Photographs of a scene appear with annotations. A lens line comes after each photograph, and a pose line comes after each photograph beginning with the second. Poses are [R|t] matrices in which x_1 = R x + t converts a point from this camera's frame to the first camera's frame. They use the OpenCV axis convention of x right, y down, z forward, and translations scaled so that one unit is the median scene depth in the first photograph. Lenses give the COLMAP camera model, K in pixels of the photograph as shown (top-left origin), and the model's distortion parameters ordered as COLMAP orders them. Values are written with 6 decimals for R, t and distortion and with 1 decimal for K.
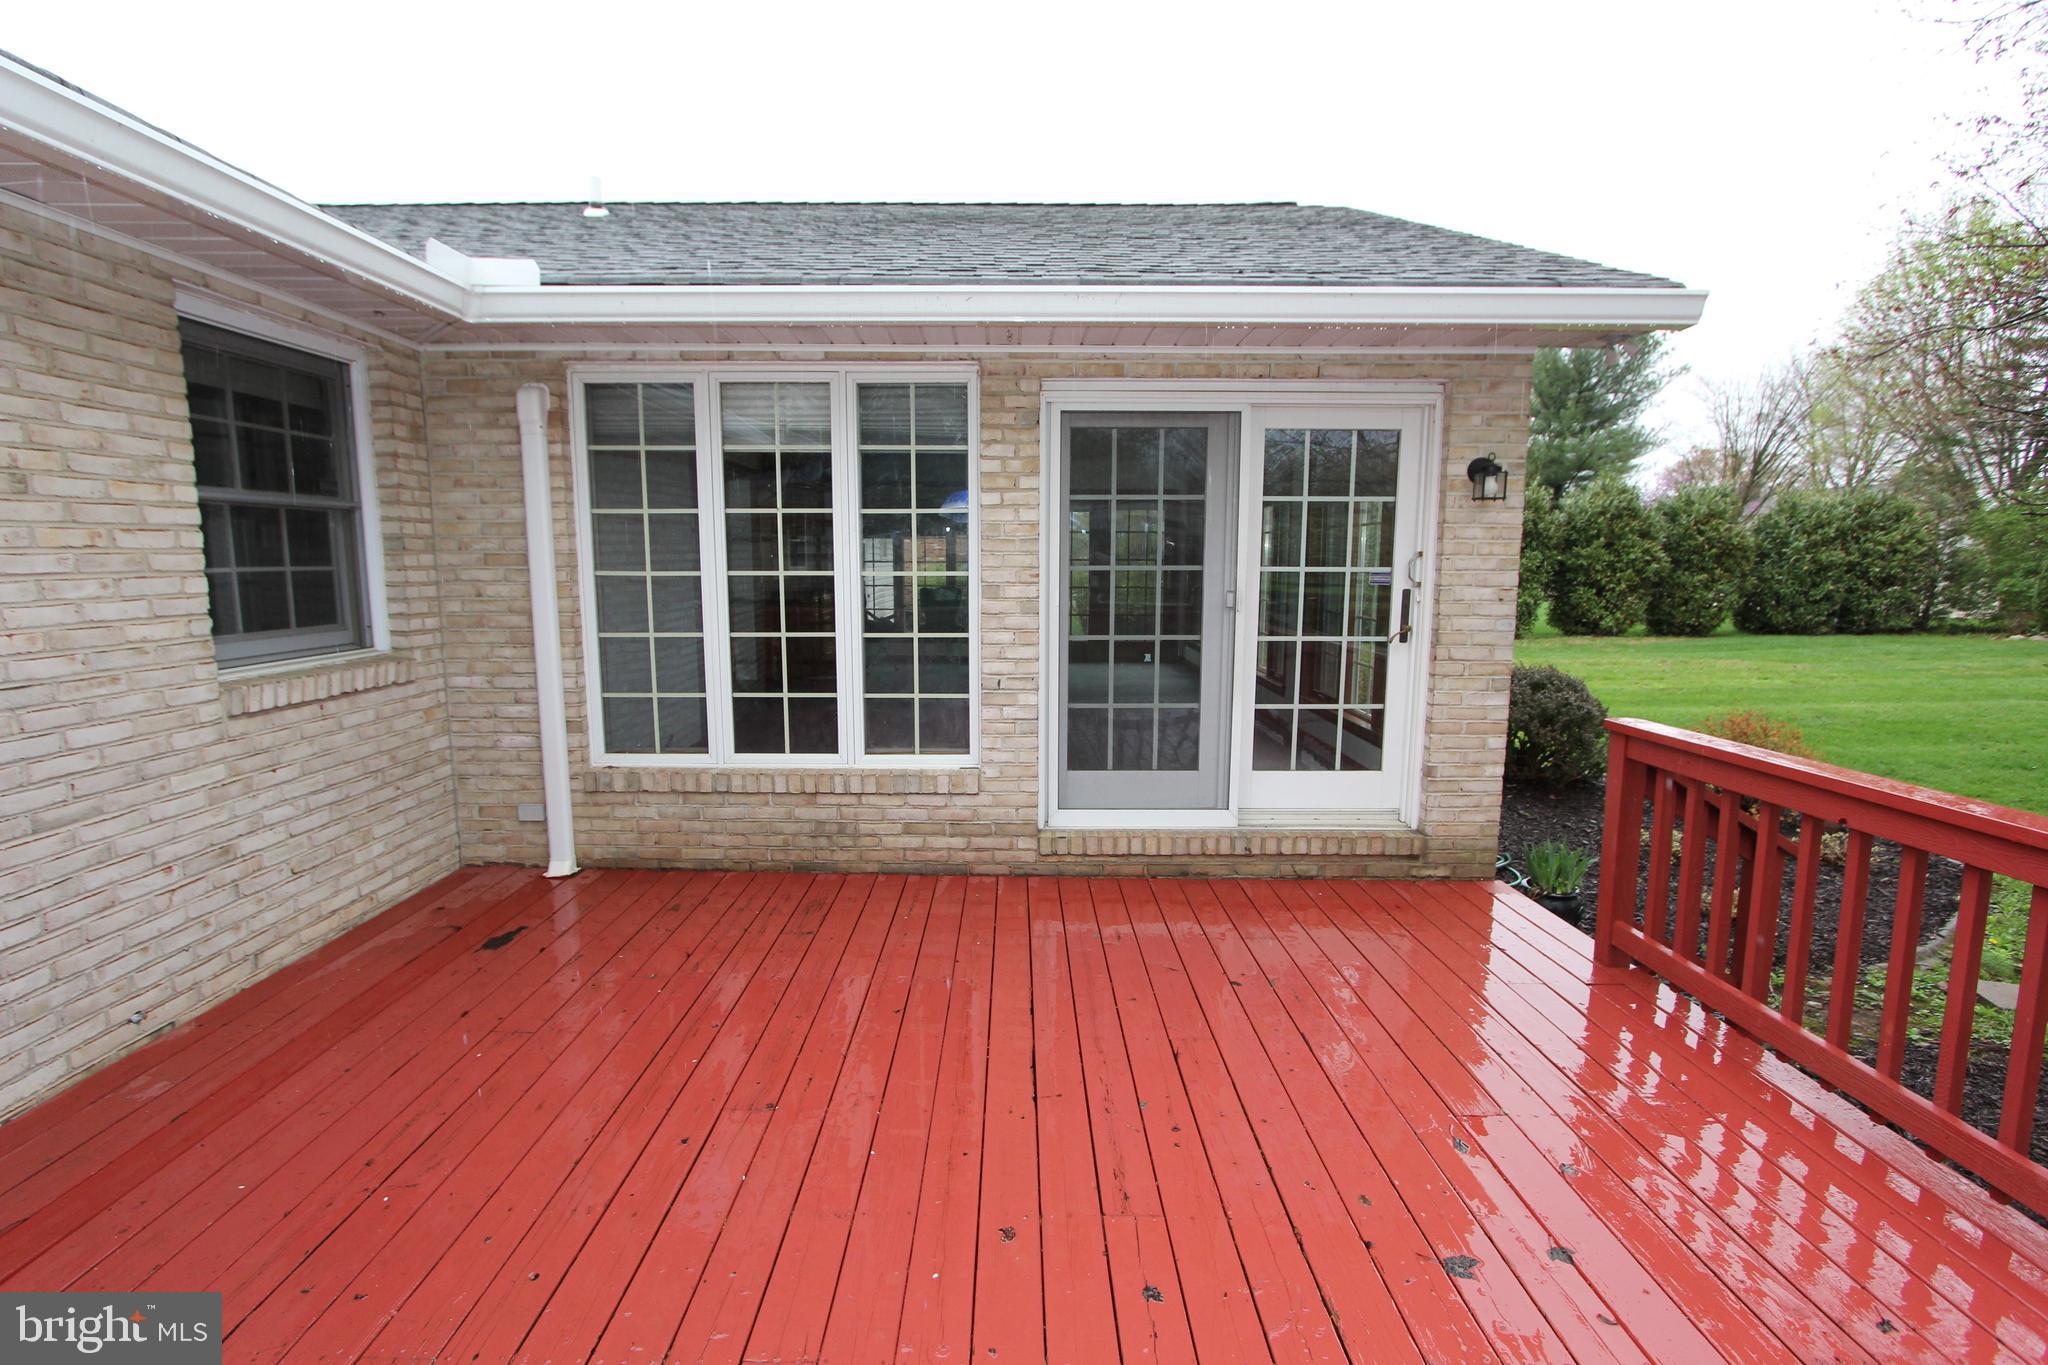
lens RADIAL K [[958.3, 0, 1024.0], [0, 958.3, 682.5], [0, 0, 1]] dist [-0.009671, 0.000140]
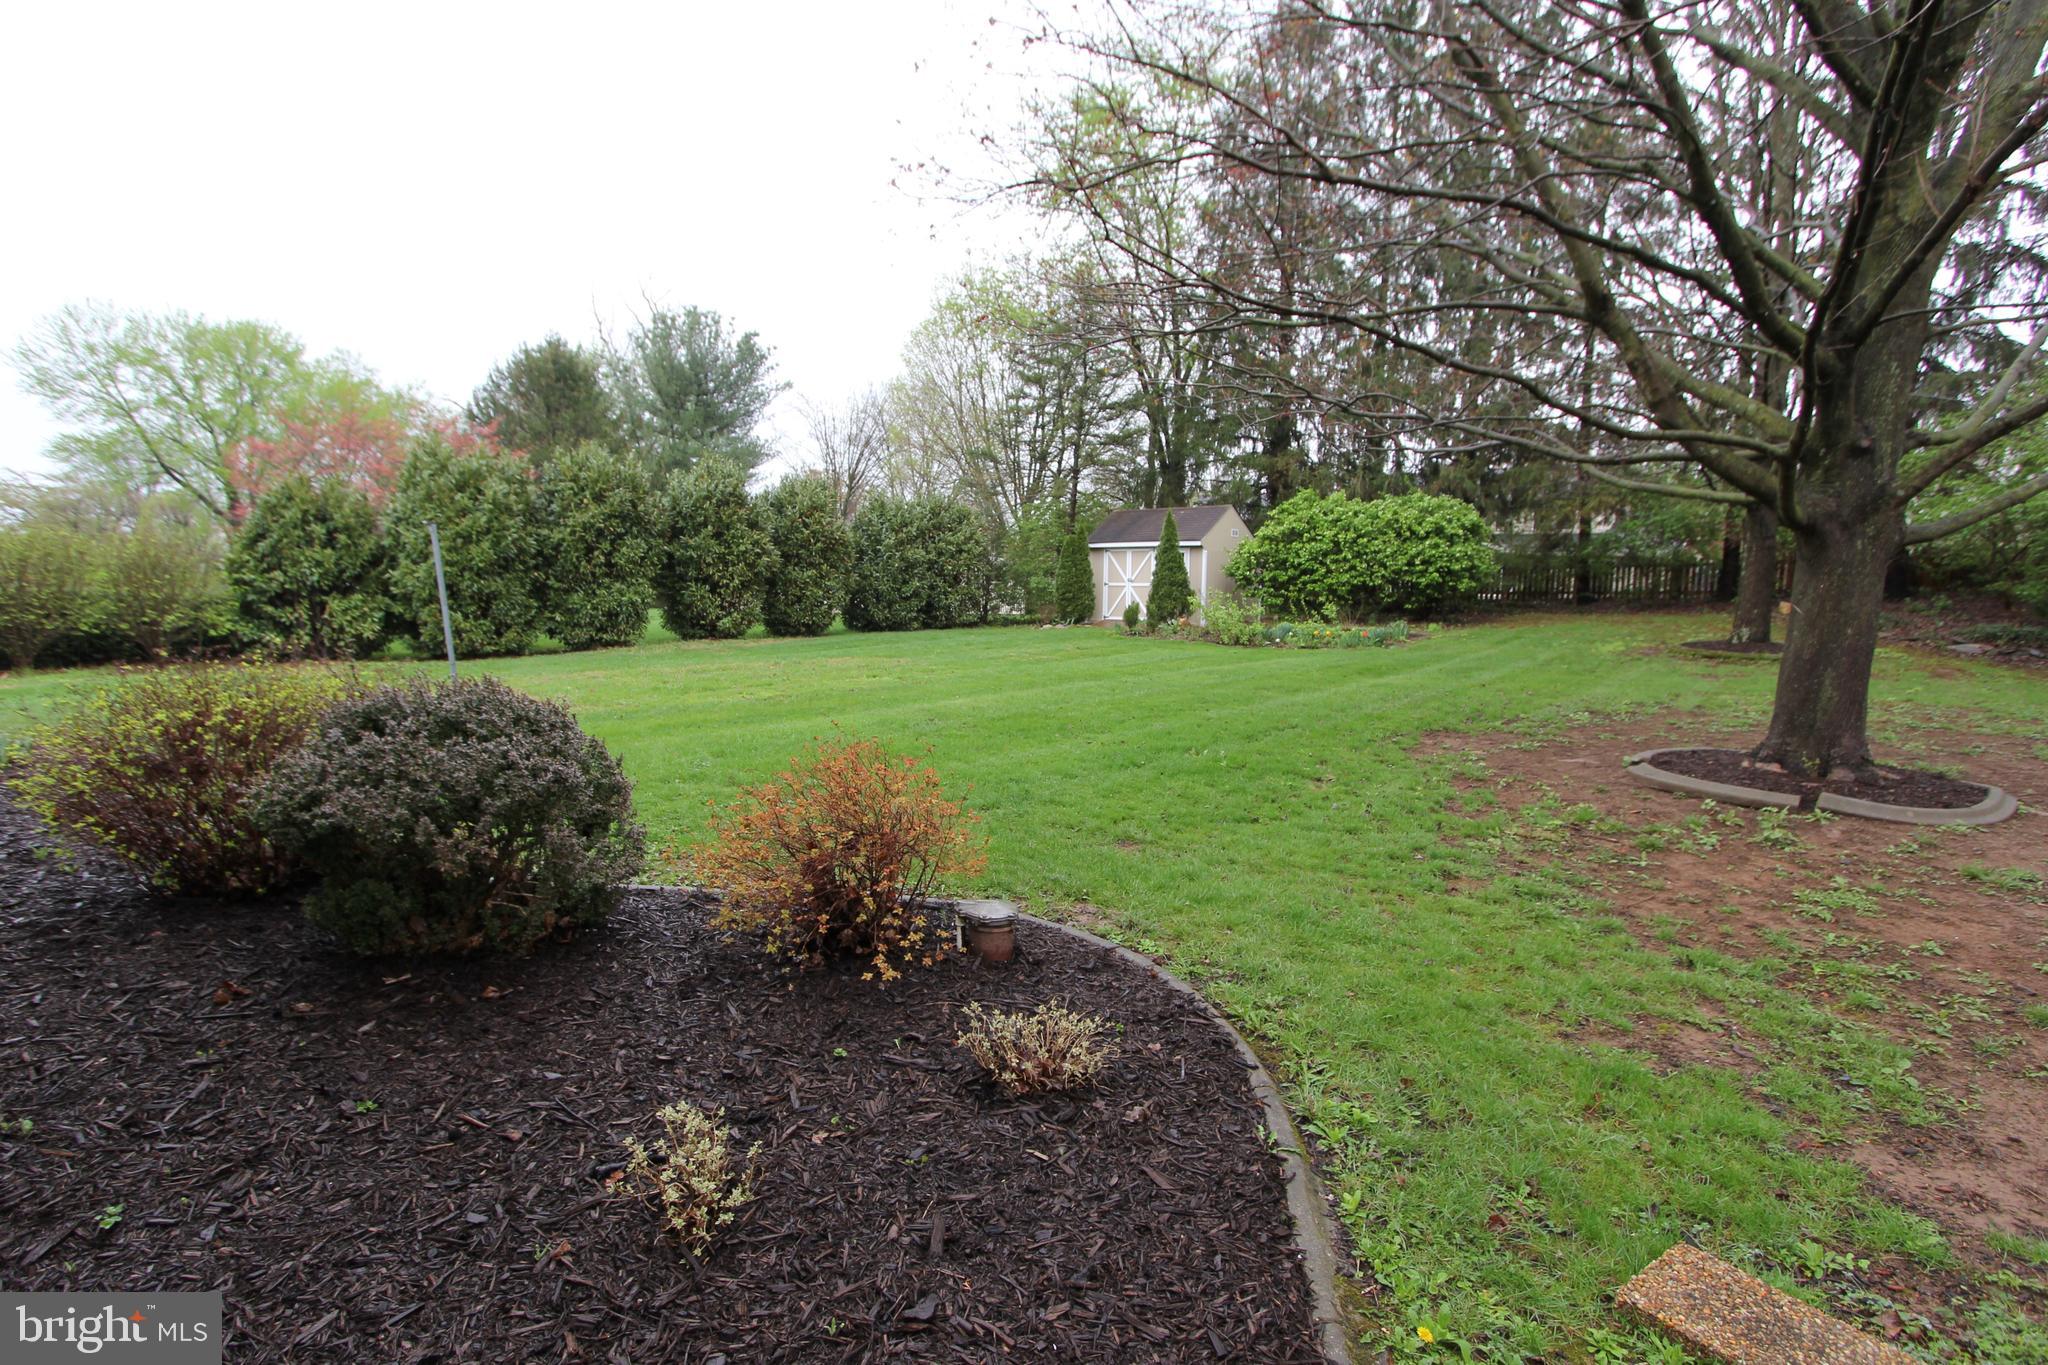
lens RADIAL K [[998.2, 0, 1015.8], [0, 998.2, 684.9], [0, 0, 1]] dist [-0.021576, 0.009399]
pose [[0.692008, -0.067727, 0.718706, 0.132876], [0.079609, 0.996677, 0.017270, -0.000955], [-0.717487, 0.045264, 0.695100, 0.171653]]
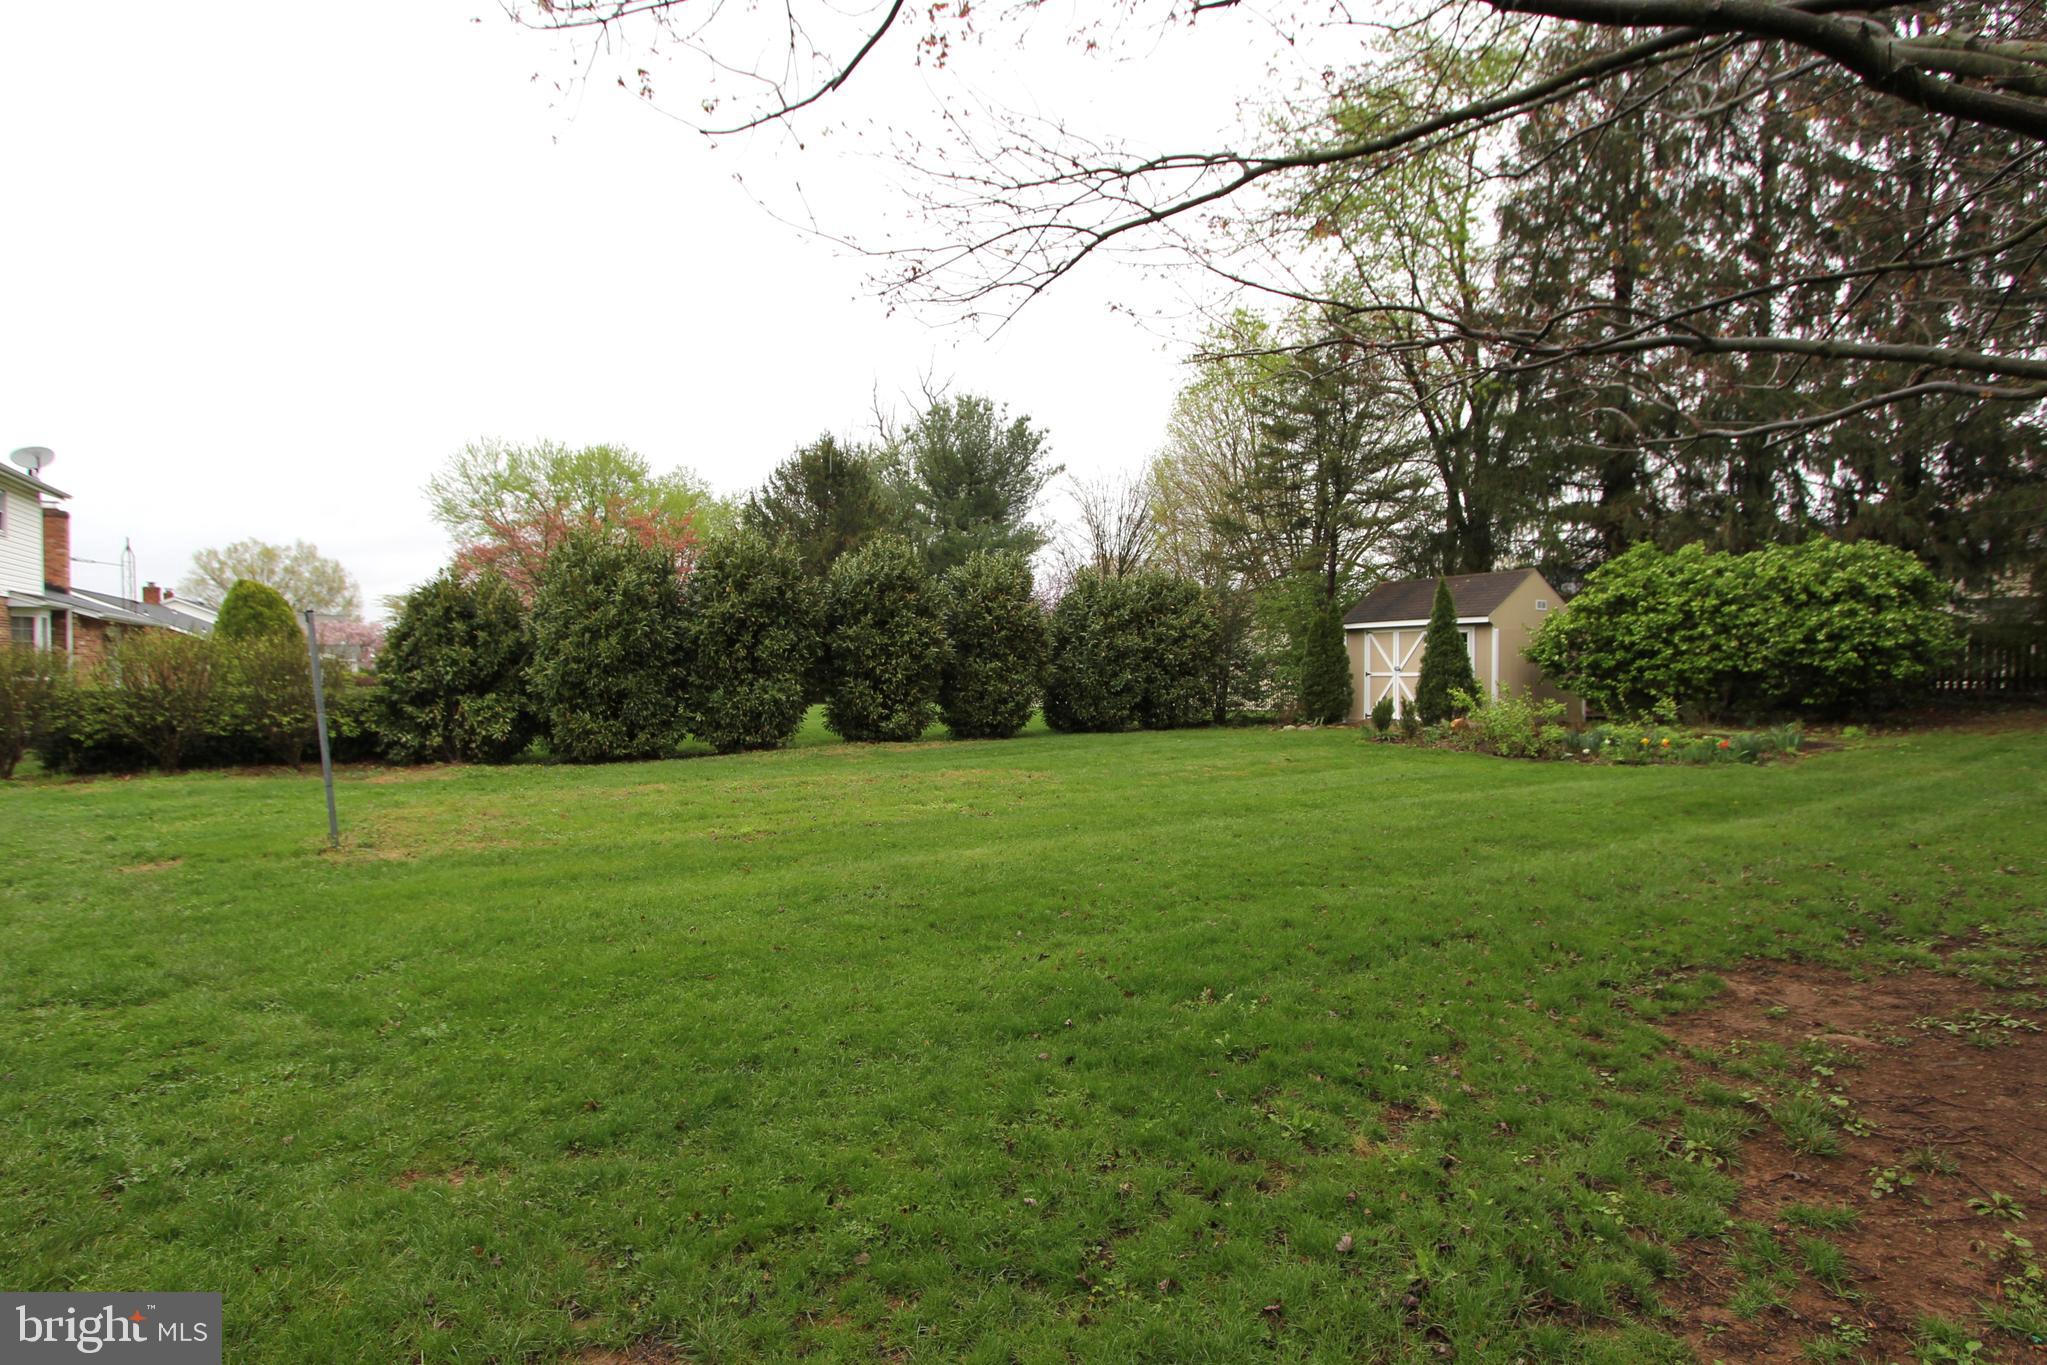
lens RADIAL K [[1047.4, 0, 1023.5], [0, 1047.4, 682.5], [0, 0, 1]] dist [-0.013194, 0.000377]
pose [[0.877636, -0.007018, 0.479276, 0.300596], [0.061437, 0.993293, -0.097956, -0.006594], [-0.475374, 0.115415, 0.872181, 0.208049]]
